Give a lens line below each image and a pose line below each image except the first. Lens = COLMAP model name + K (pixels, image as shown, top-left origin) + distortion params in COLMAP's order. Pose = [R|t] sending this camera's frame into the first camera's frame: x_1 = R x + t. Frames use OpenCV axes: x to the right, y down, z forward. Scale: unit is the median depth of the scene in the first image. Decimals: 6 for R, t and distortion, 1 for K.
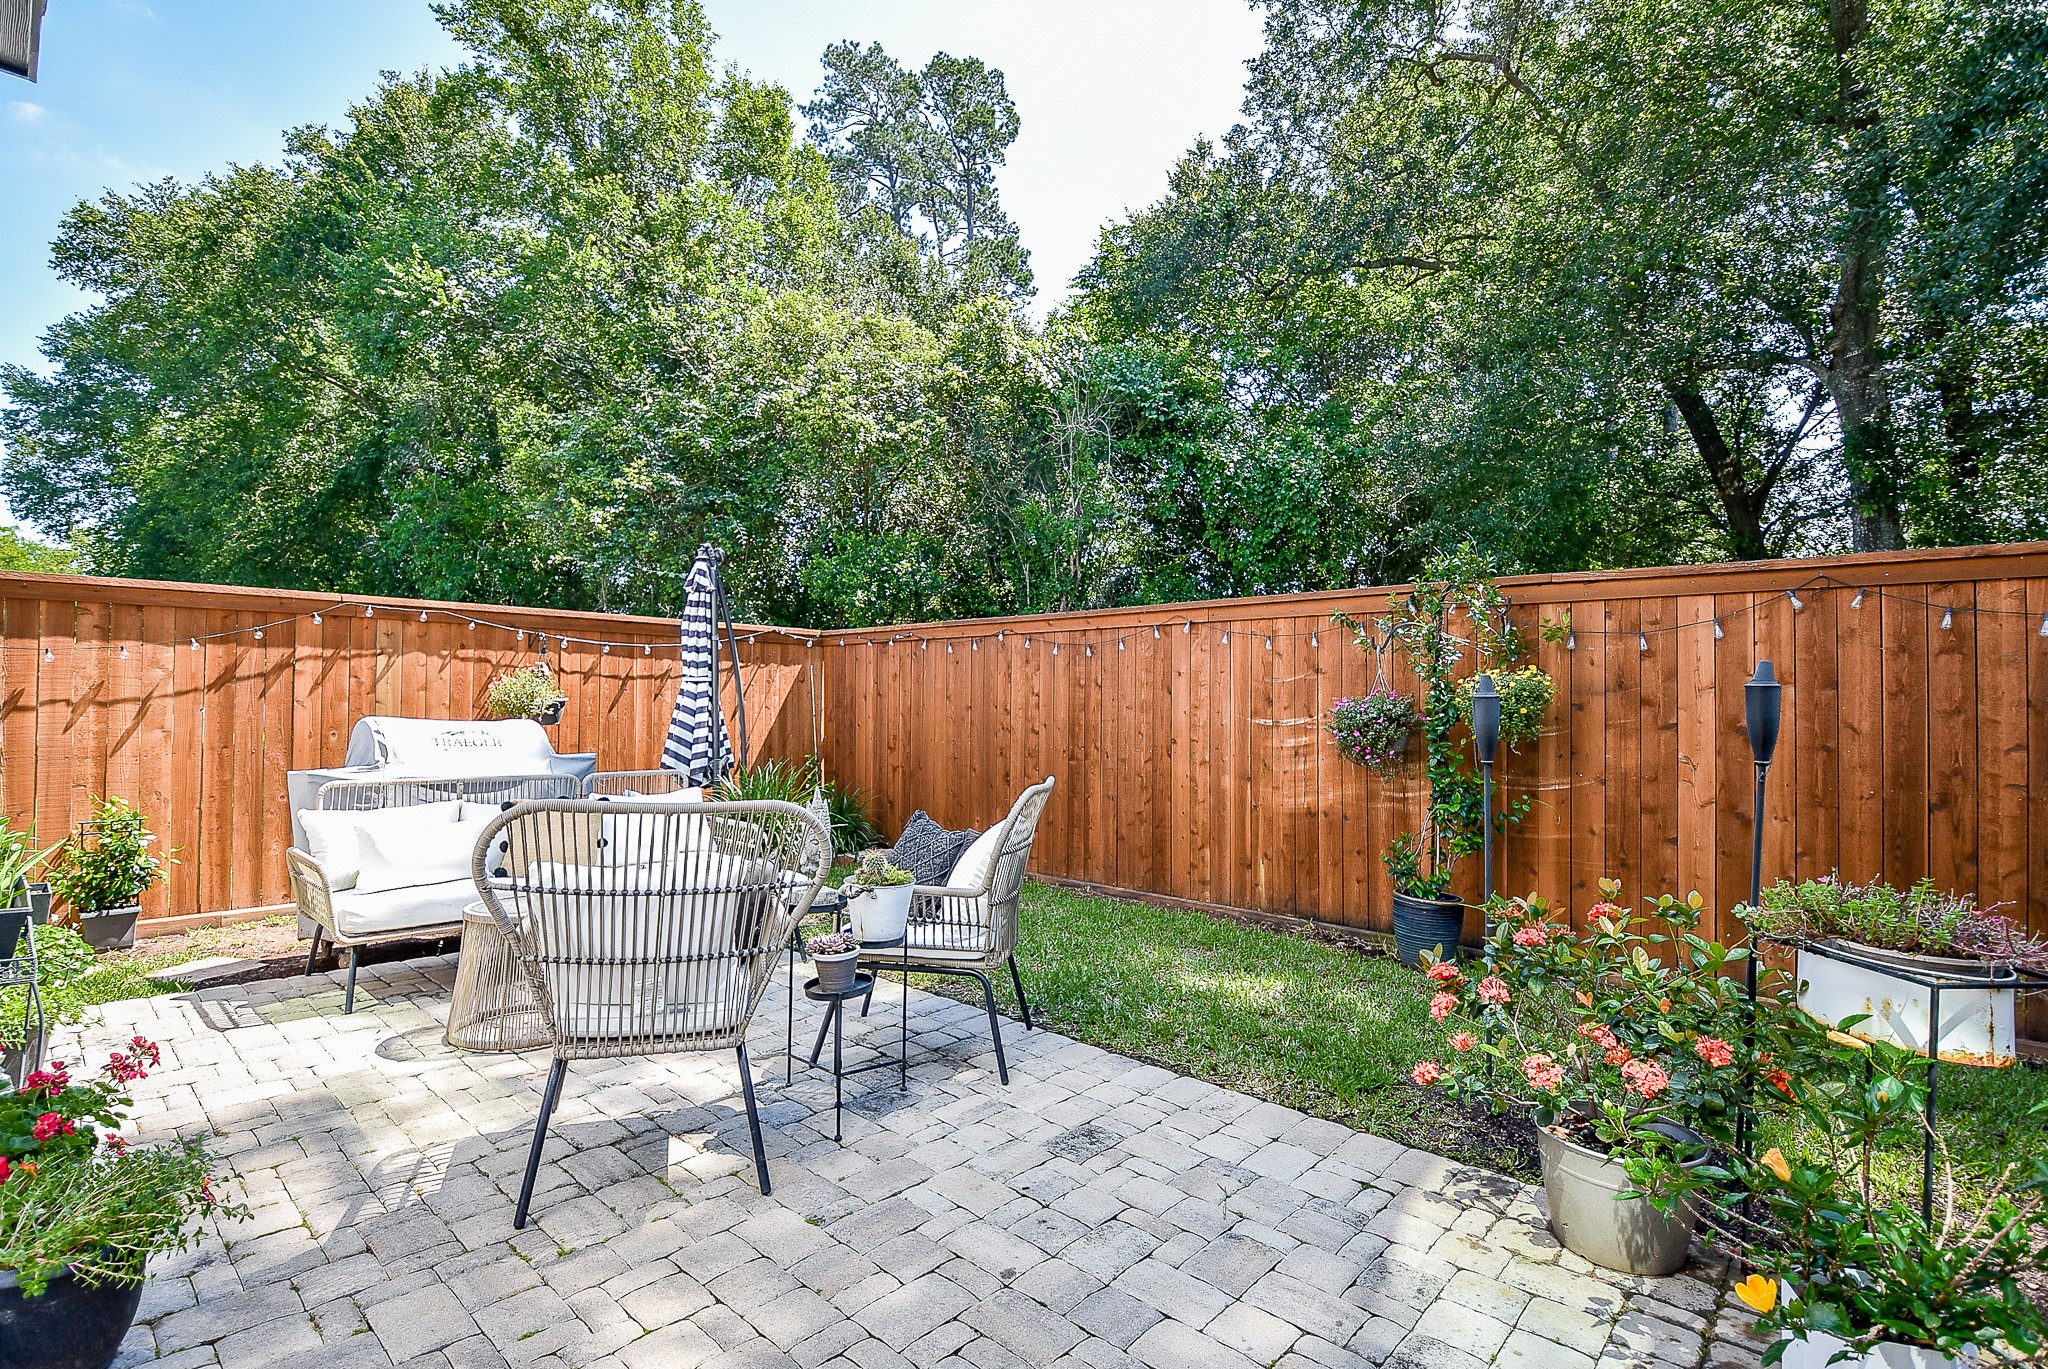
lens RADIAL K [[1000.4, 0, 1026.6], [0, 1000.4, 688.6], [0, 0, 1]] dist [0.000241, 0.000004]
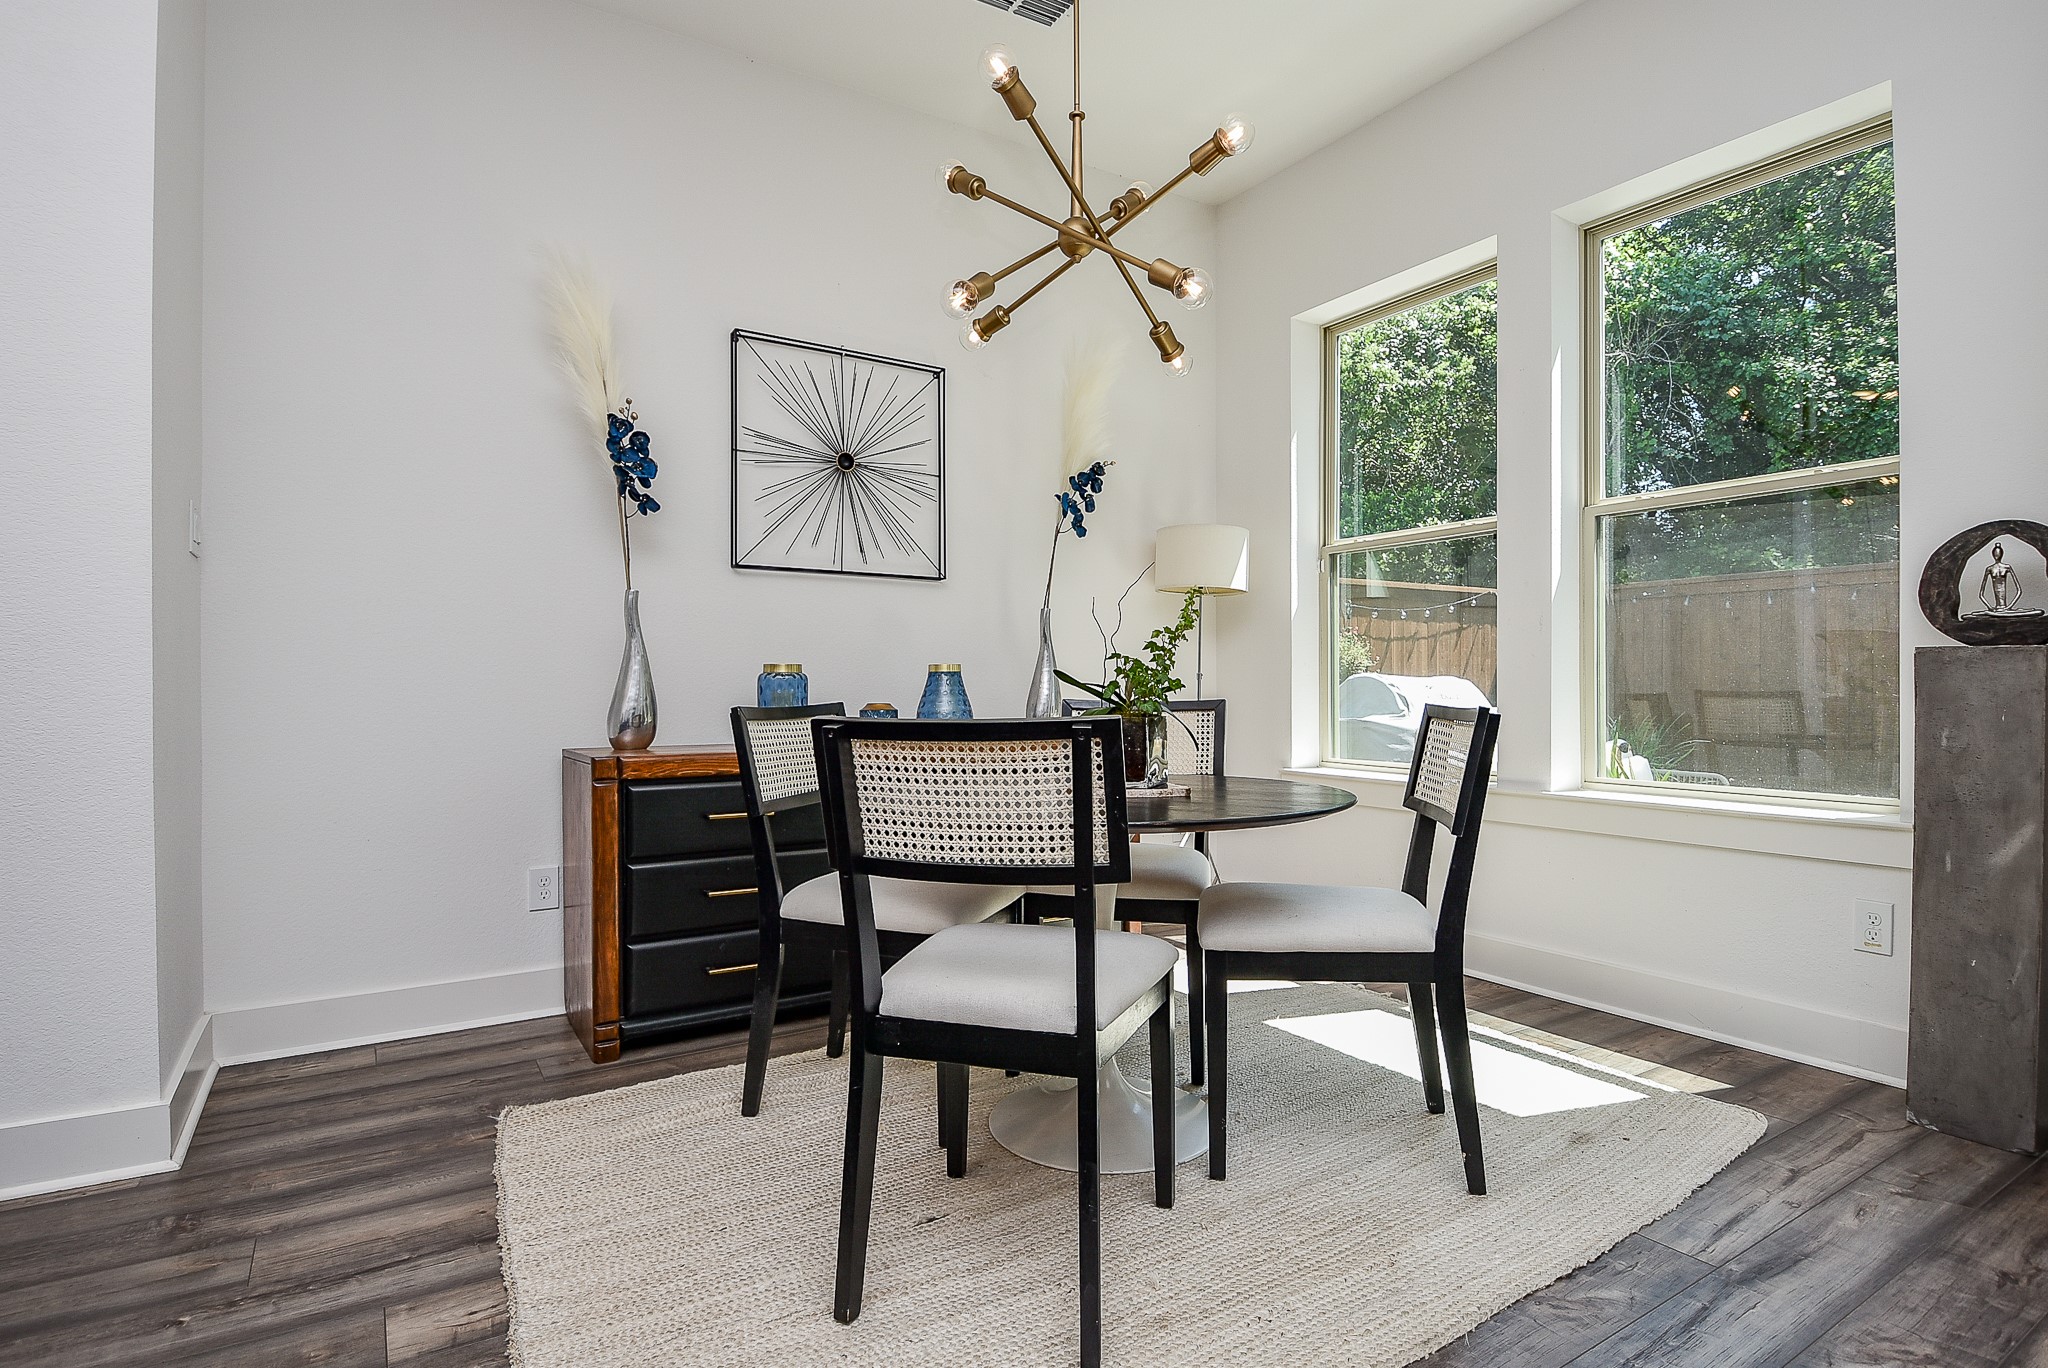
lens RADIAL K [[1098.2, 0, 1021.6], [0, 1098.2, 686.7], [0, 0, 1]] dist [-0.001830, -0.001575]
pose [[0.962803, -0.011528, -0.269958, -0.212116], [0.016480, 0.999735, 0.016083, 0.005824], [0.269701, -0.019933, 0.962738, -0.081116]]
